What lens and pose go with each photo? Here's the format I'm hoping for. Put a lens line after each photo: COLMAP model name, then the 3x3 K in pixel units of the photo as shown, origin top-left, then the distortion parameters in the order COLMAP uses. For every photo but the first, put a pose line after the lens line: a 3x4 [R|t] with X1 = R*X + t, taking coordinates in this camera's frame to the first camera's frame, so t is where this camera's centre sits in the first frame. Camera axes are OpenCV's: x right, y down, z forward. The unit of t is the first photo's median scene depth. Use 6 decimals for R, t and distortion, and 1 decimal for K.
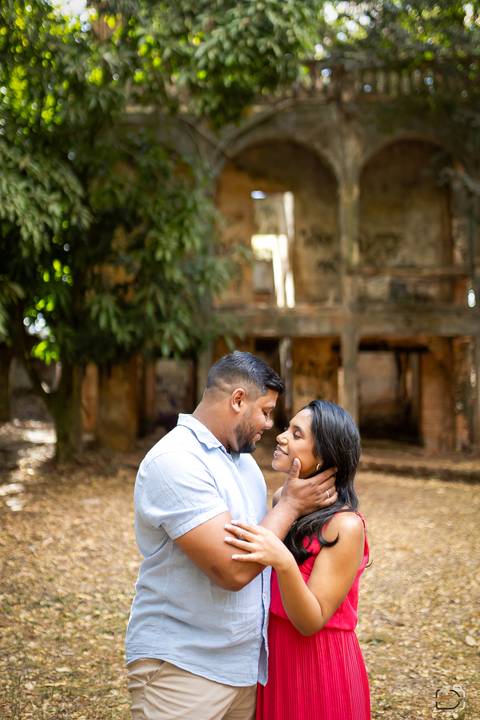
lens RADIAL K [[2125.0, 0, 240.0], [0, 2125.0, 360.0], [0, 0, 1]] dist [0.028302, 0.425112]
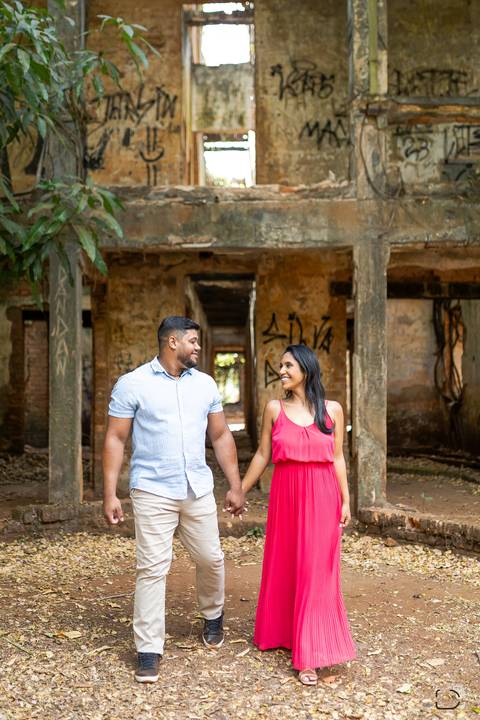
lens RADIAL K [[2125.0, 0, 240.0], [0, 2125.0, 360.0], [0, 0, 1]] dist [0.028302, 0.425112]
pose [[0.999982, -0.005088, 0.003043, 0.019312], [0.005087, 0.999987, 0.000392, 0.011597], [-0.003045, -0.000376, 0.999995, 0.483969]]
